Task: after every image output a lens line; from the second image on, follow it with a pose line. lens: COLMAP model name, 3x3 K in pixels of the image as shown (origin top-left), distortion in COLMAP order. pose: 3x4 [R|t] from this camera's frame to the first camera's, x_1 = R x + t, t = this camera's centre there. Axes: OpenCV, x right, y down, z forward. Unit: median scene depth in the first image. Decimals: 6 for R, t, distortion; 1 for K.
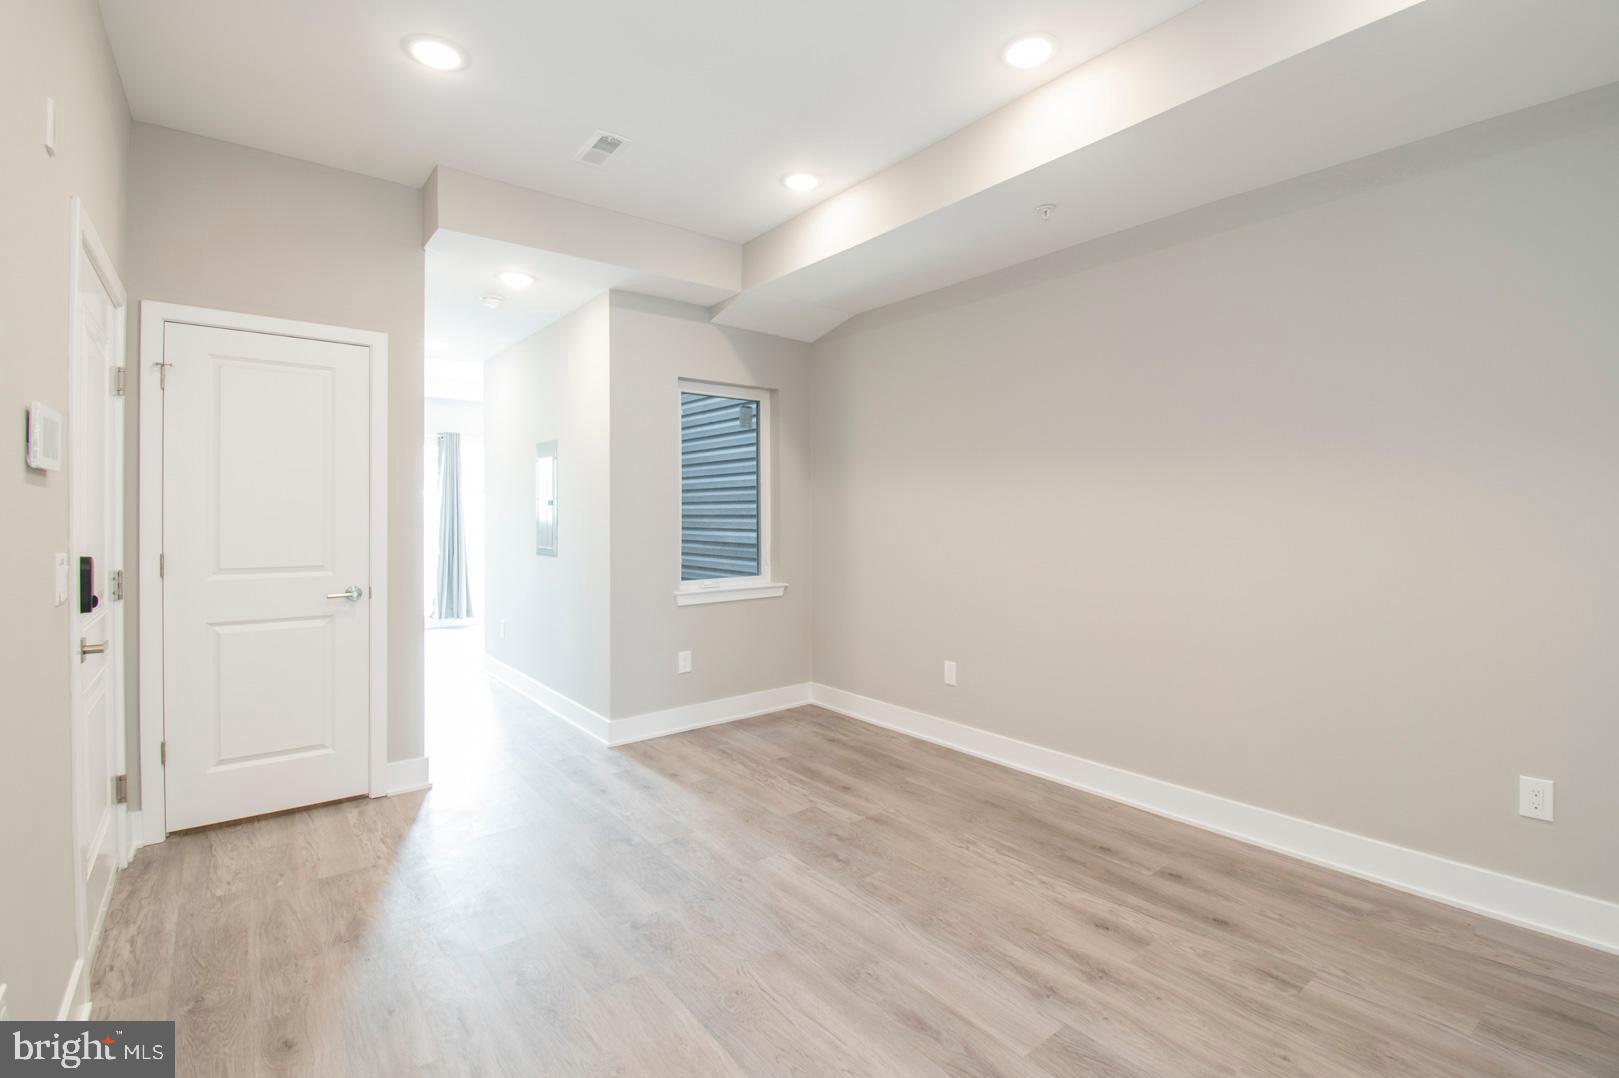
lens RADIAL K [[732.2, 0, 834.8], [0, 732.2, 508.7], [0, 0, 1]] dist [0.004532, -0.015597]
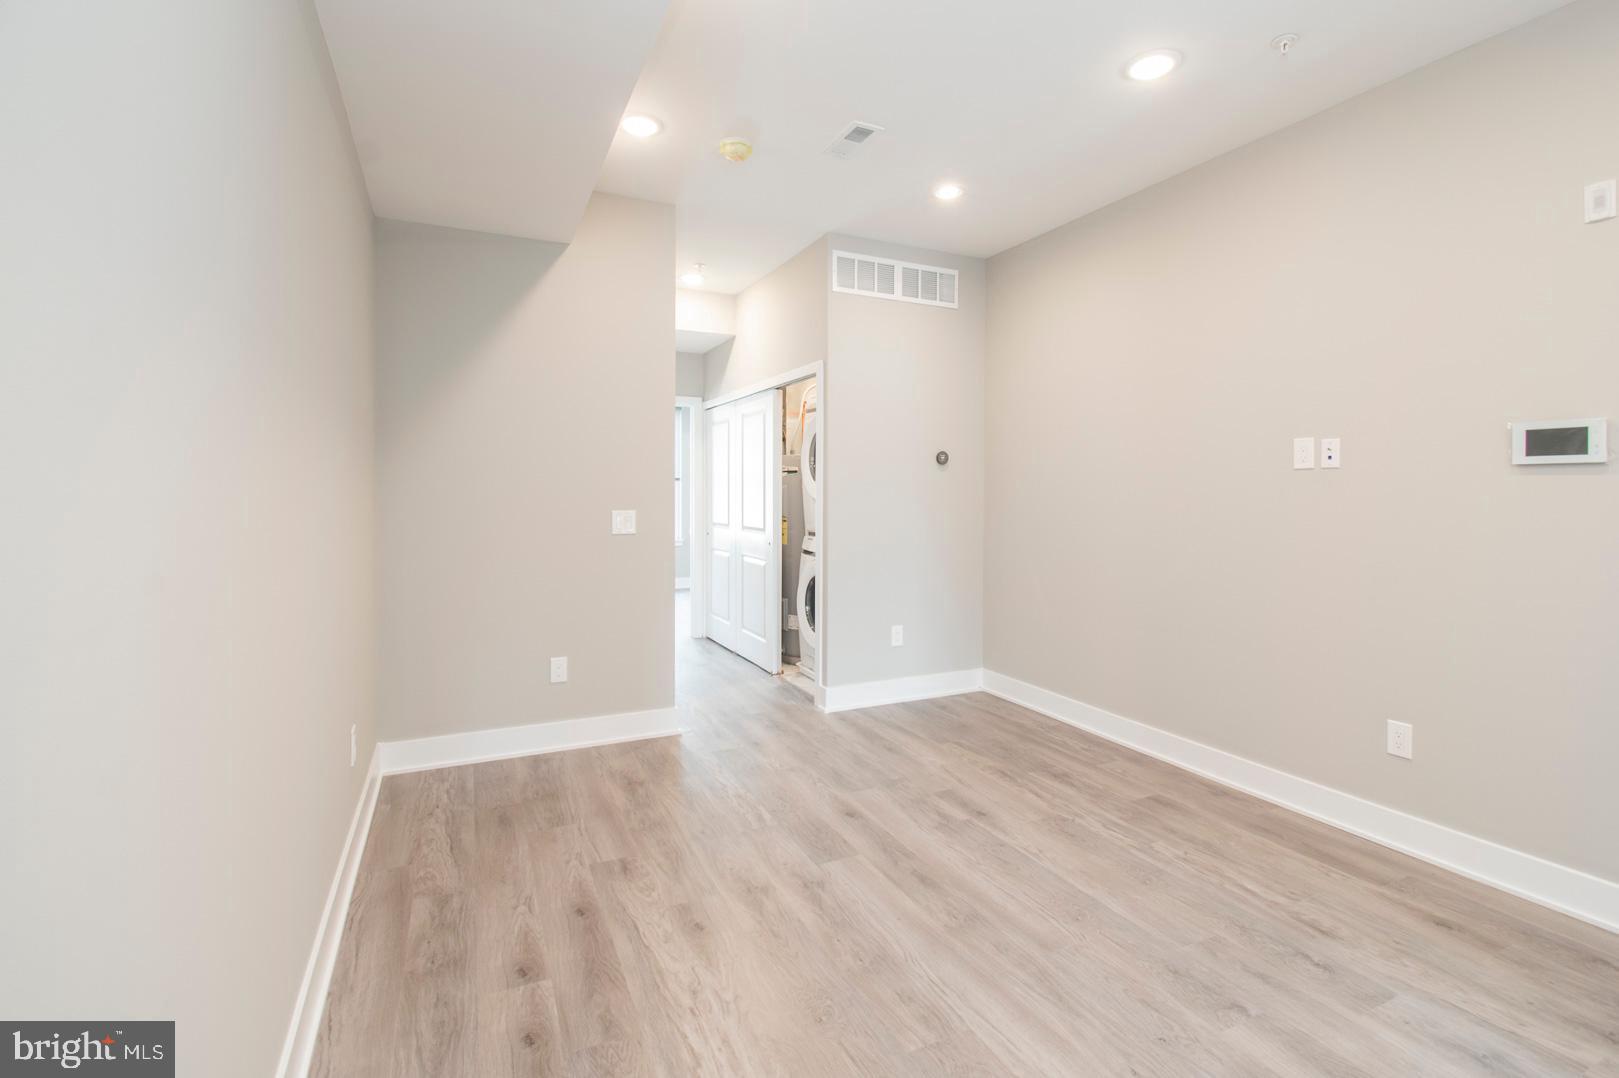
lens RADIAL K [[728.4, 0, 818.0], [0, 728.4, 496.4], [0, 0, 1]] dist [0.001898, -0.012362]
pose [[-0.968774, -0.000770, 0.247944, -0.017312], [-0.000961, 0.999999, -0.000650, 0.008456], [-0.247943, -0.000868, -0.968774, 1.609951]]
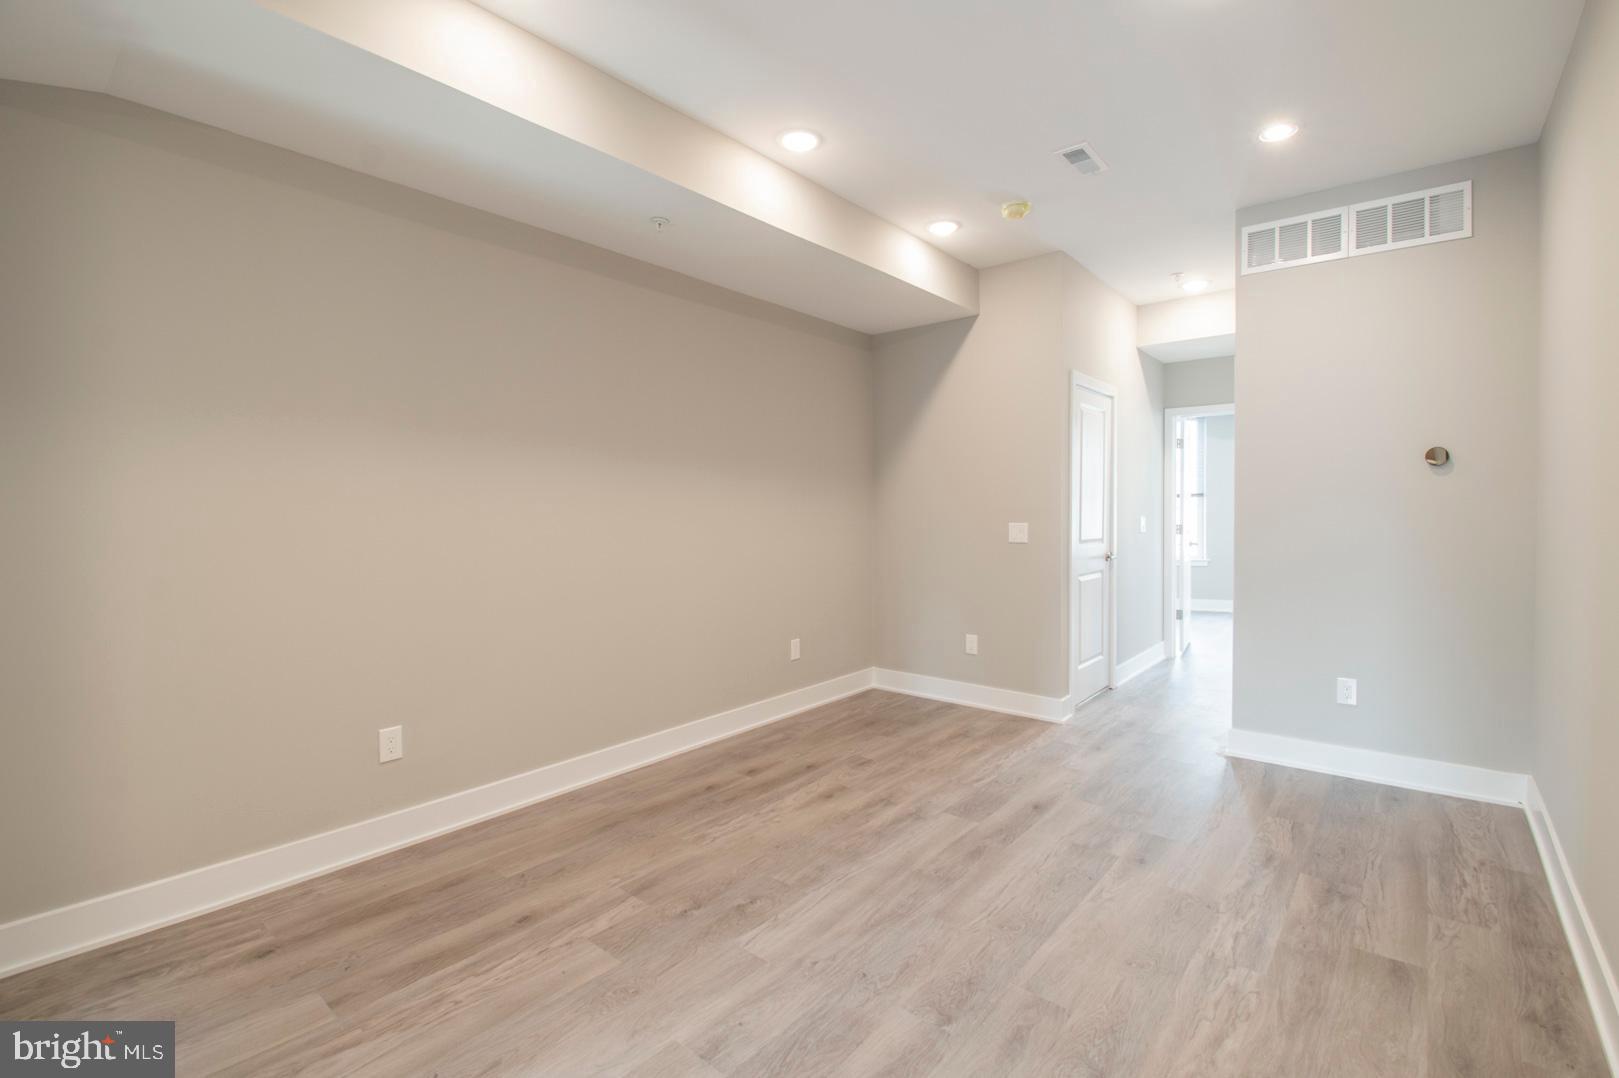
lens RADIAL K [[723.3, 0, 813.1], [0, 723.3, 515.6], [0, 0, 1]] dist [0.000680, -0.013684]
pose [[-0.180145, -0.007908, 0.983608, -0.876647], [-0.000467, 0.999968, 0.007954, 0.005780], [-0.983640, 0.000973, -0.180143, 1.101217]]
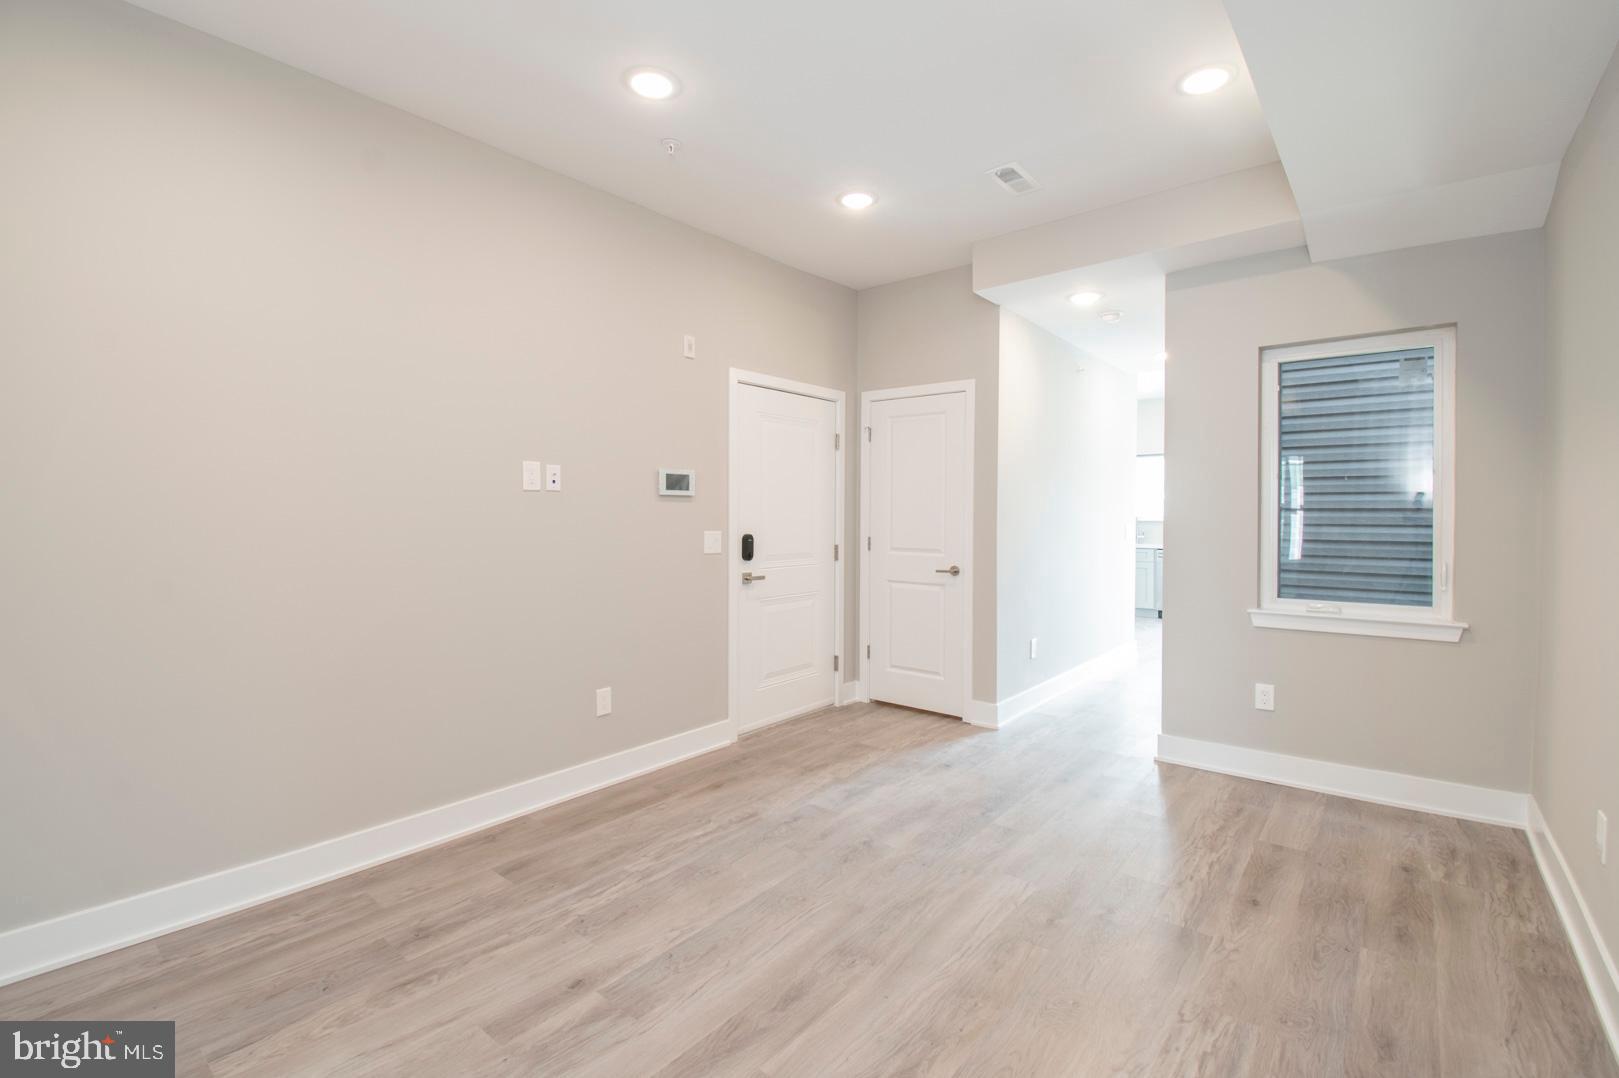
lens RADIAL K [[723.3, 0, 813.1], [0, 723.3, 515.6], [0, 0, 1]] dist [0.000680, -0.013684]
pose [[0.190321, 0.004338, -0.981712, 0.790414], [0.004631, 0.999975, 0.005317, 0.002460], [0.981711, -0.005558, 0.190296, 0.578931]]
